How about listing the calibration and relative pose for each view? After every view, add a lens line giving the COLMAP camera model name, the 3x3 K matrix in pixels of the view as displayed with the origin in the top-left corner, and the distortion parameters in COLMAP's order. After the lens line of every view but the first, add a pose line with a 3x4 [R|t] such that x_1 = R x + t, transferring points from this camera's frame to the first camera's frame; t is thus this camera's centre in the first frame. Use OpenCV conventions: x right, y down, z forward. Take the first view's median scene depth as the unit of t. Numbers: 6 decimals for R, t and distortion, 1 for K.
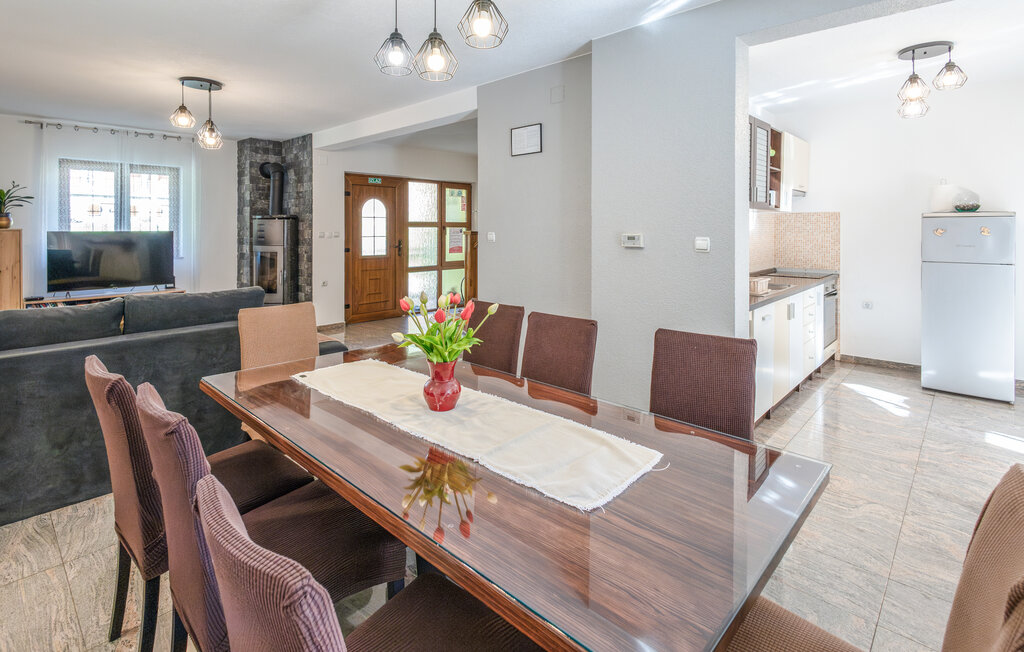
lens RADIAL K [[497.8, 0, 538.9], [0, 497.8, 232.4], [0, 0, 1]] dist [0.000698, -0.000480]
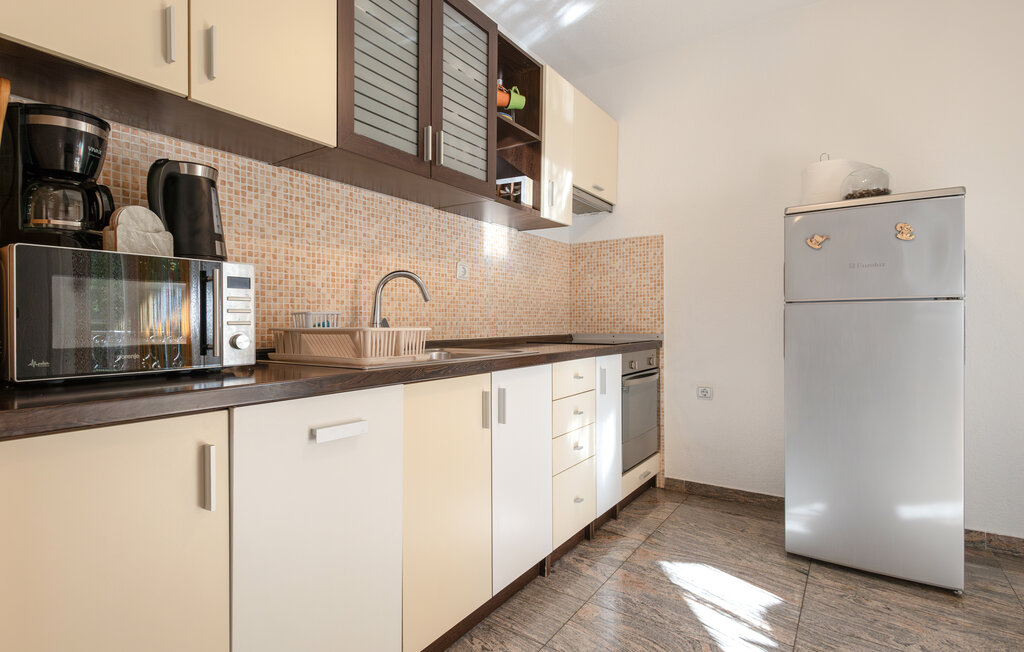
lens RADIAL K [[497.8, 0, 510.0], [0, 497.8, 324.6], [0, 0, 1]] dist [0.000698, -0.000480]
pose [[0.993755, 0.002814, 0.111548, 0.392561], [-0.002010, 0.999971, -0.007324, 0.075786], [-0.111566, 0.007054, 0.993732, 0.477252]]
